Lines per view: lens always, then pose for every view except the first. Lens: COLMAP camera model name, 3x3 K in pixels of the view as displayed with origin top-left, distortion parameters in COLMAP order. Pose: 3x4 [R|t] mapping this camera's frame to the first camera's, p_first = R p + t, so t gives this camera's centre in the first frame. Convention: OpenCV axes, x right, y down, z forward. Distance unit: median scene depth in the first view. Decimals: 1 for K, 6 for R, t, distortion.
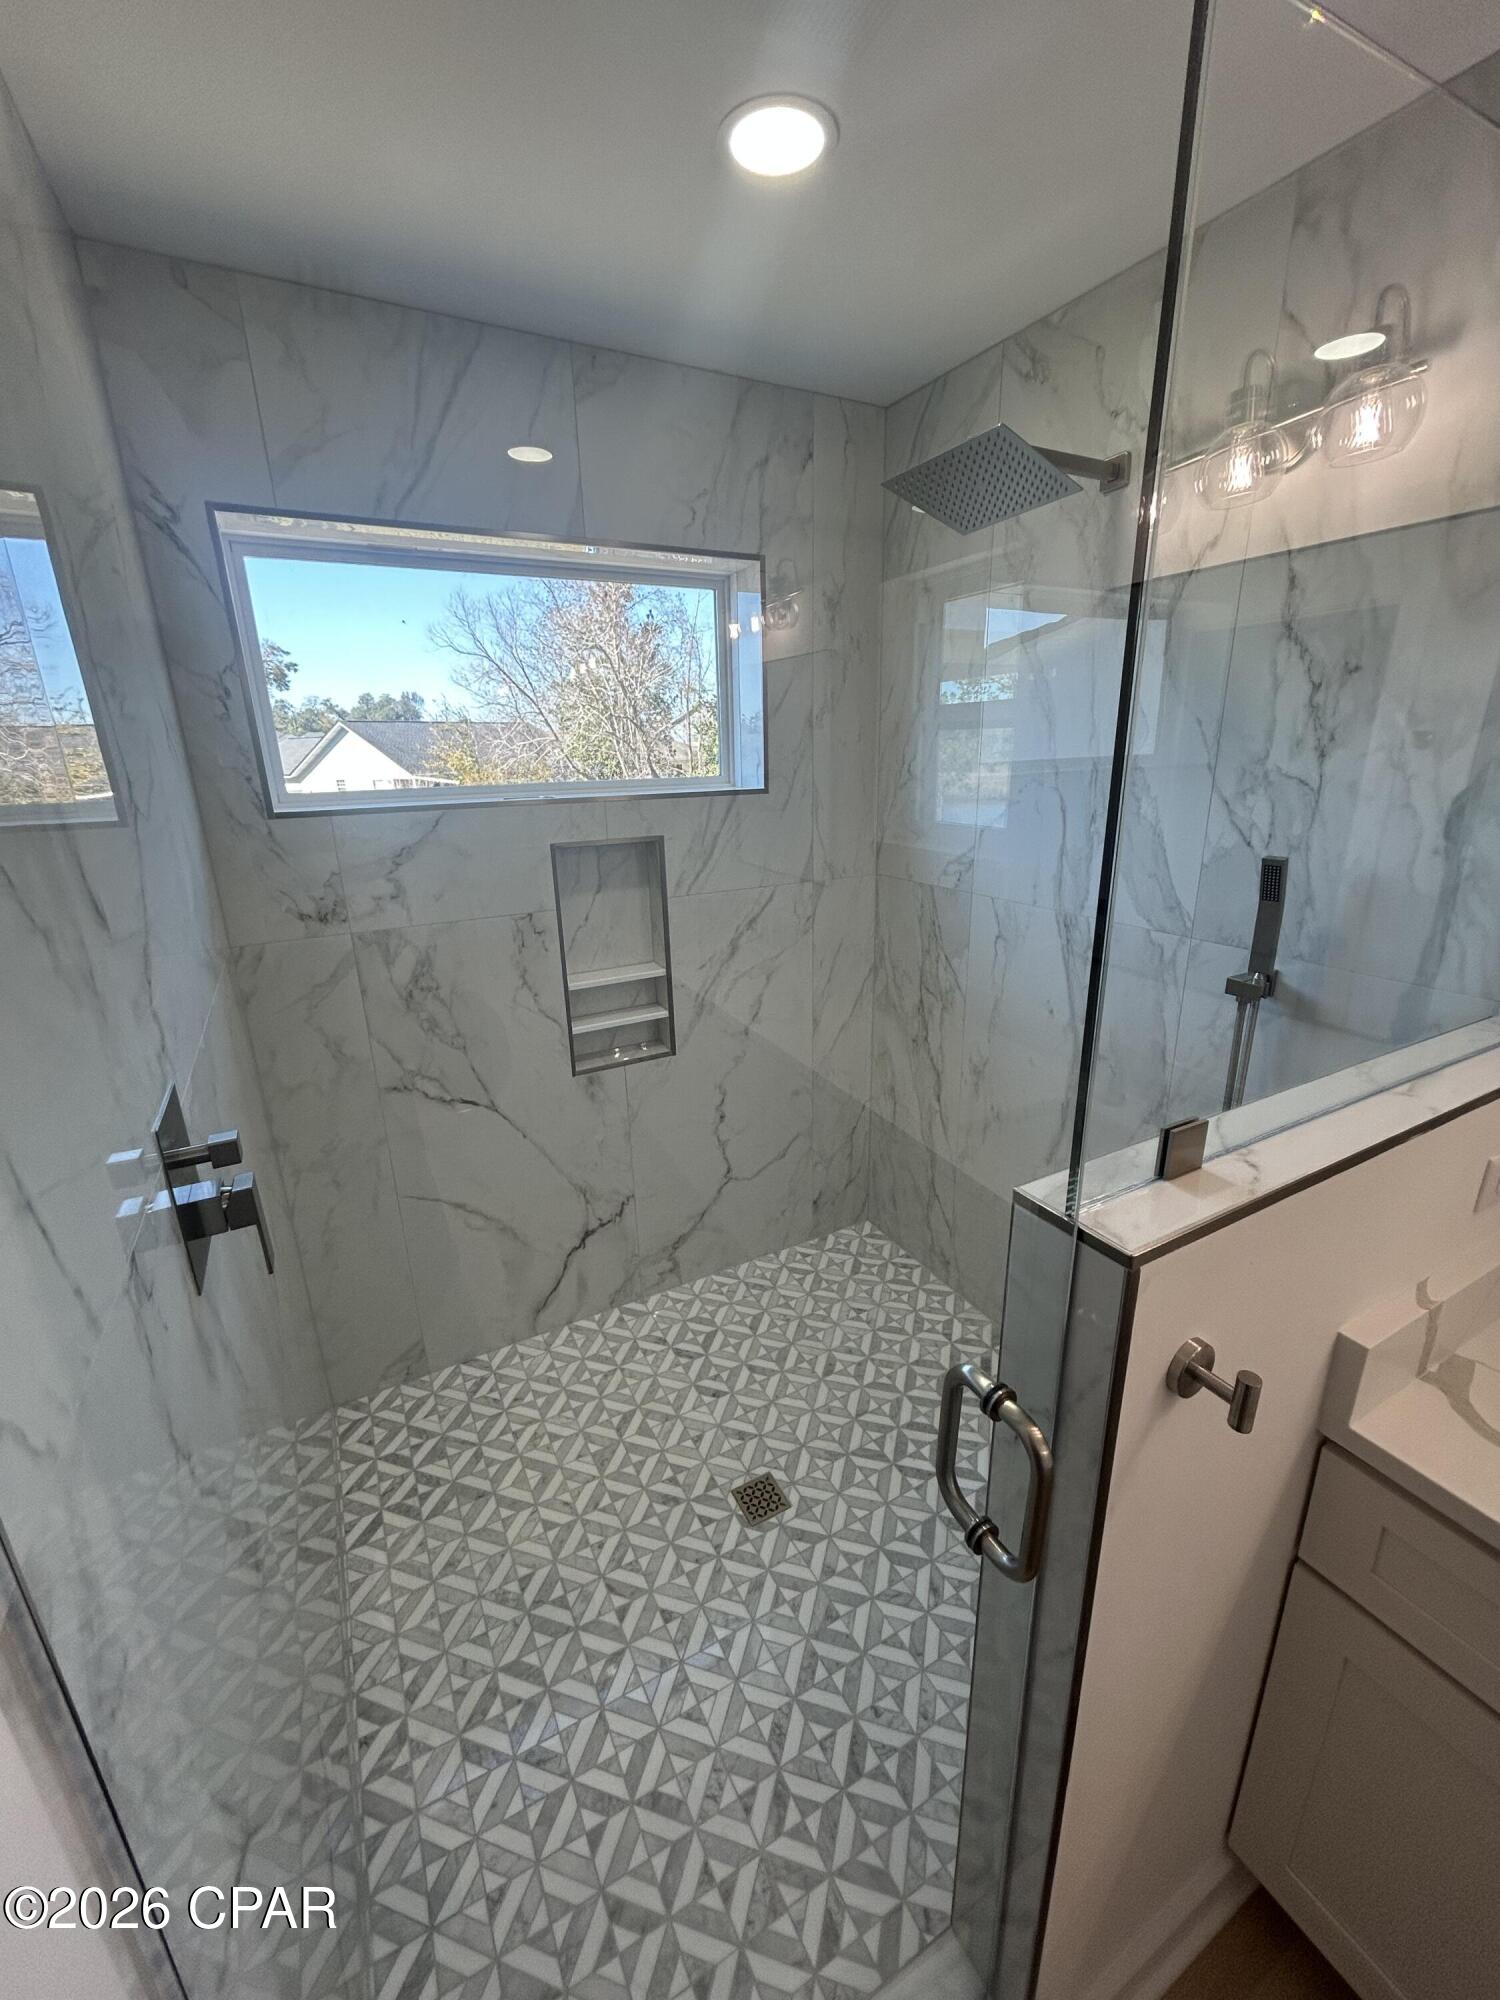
lens RADIAL K [[811.6, 0, 750.0], [0, 811.6, 1000.0], [0, 0, 1]] dist [-0.001547, -0.000154]
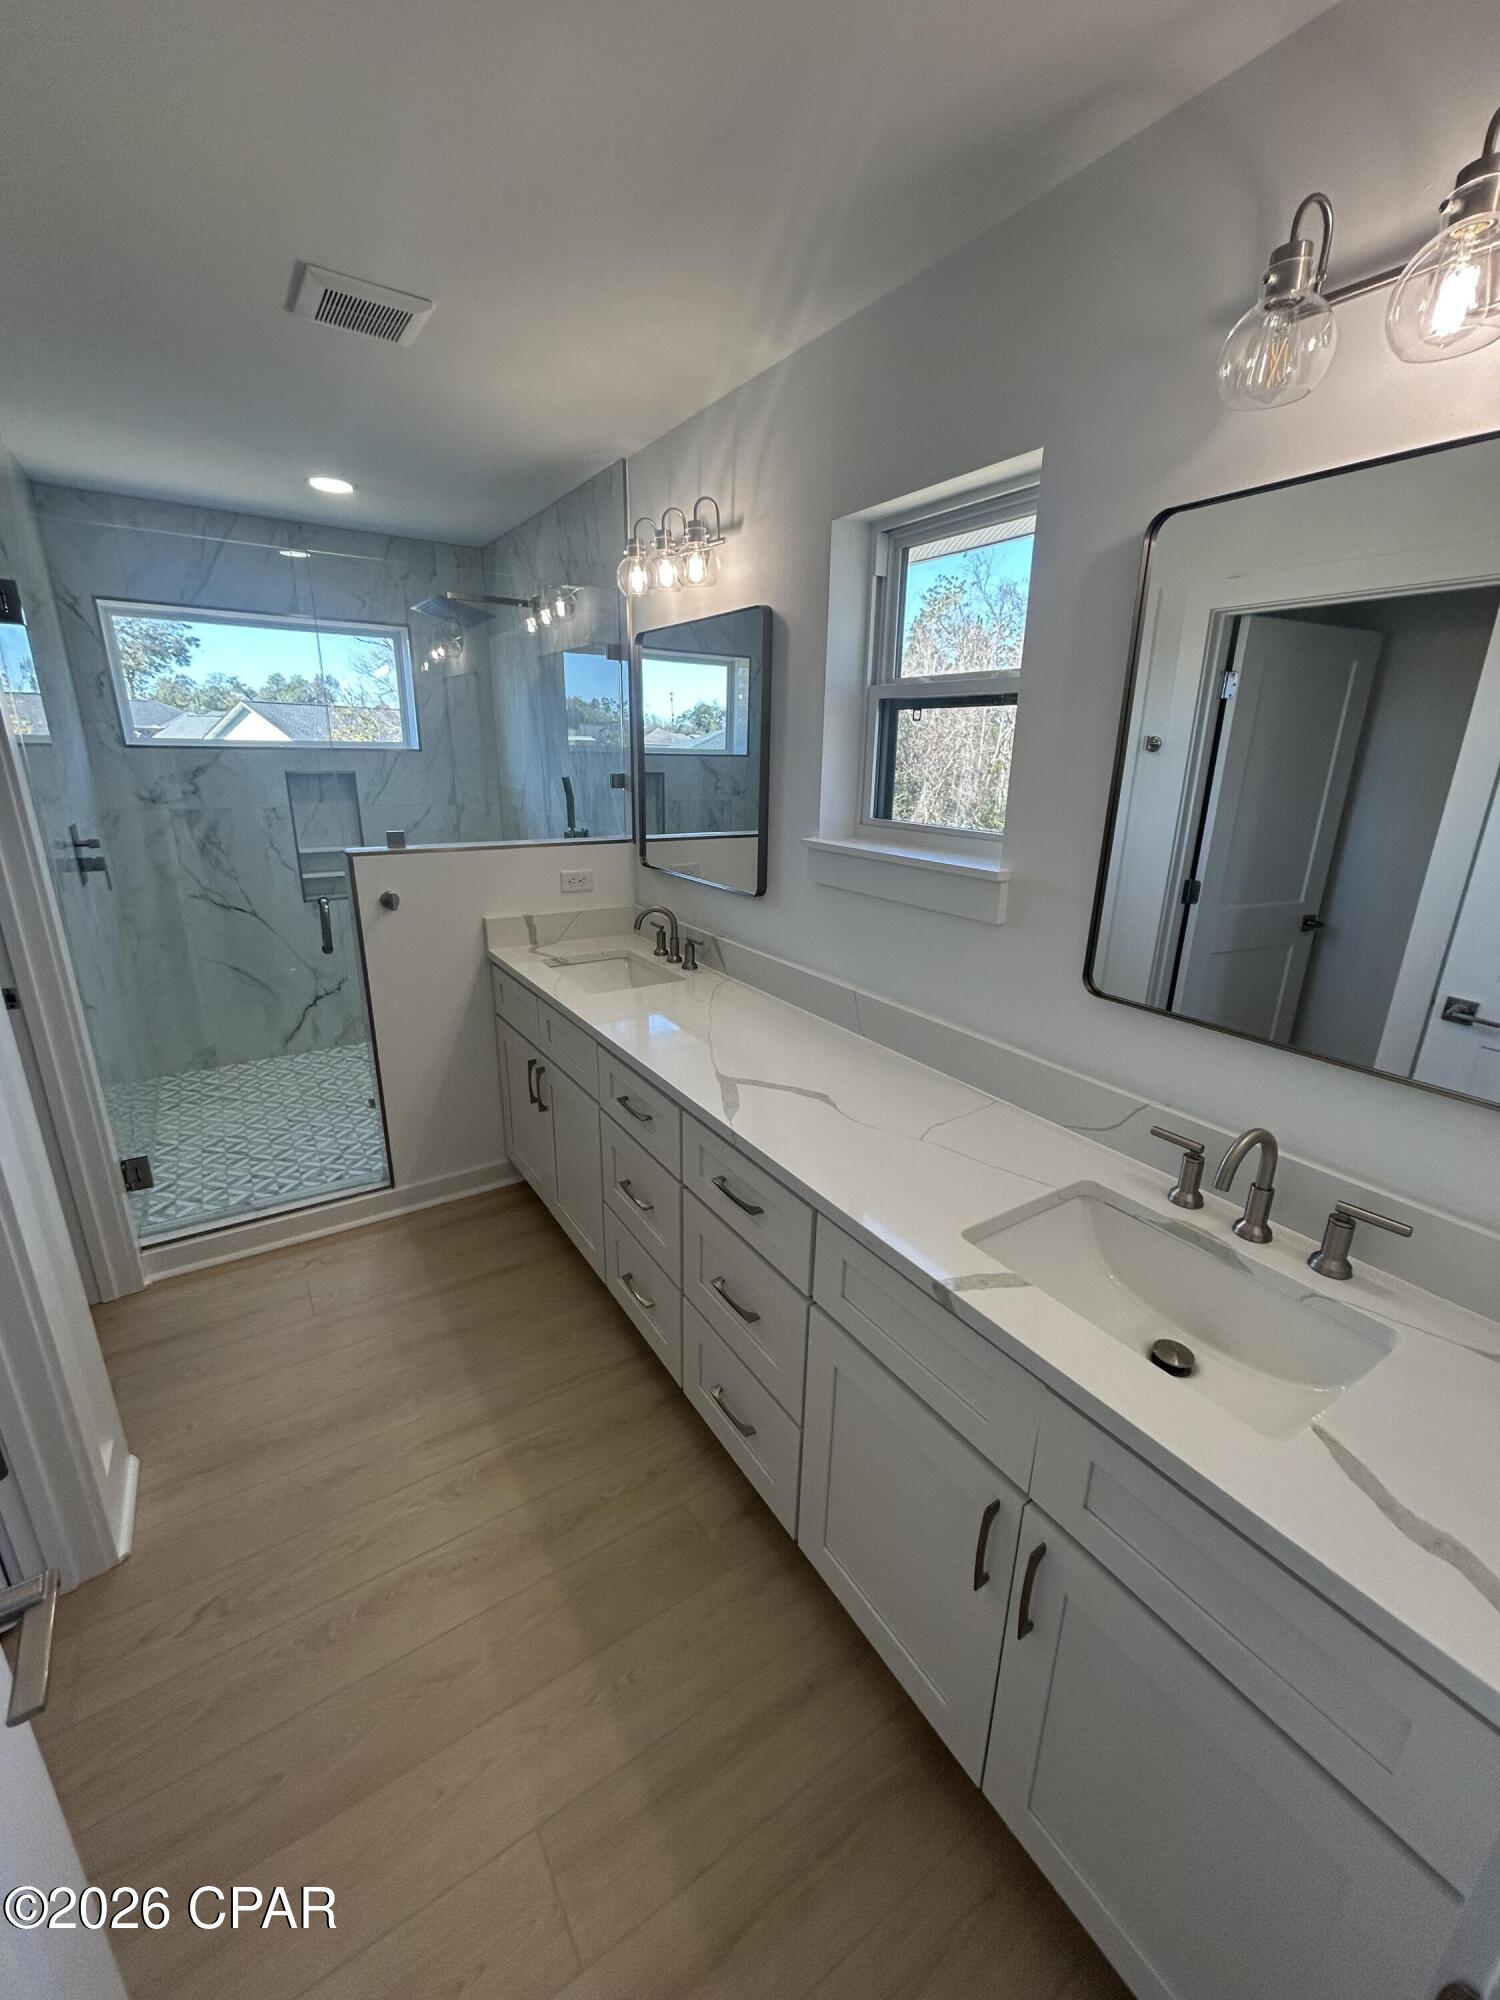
lens RADIAL K [[795.0, 0, 738.2], [0, 795.0, 1002.2], [0, 0, 1]] dist [-0.001449, 0.000081]
pose [[0.995634, 0.018923, 0.091406, 0.668535], [-0.019446, 0.999799, 0.004832, 0.327888], [-0.091296, -0.006589, 0.995802, -0.976141]]
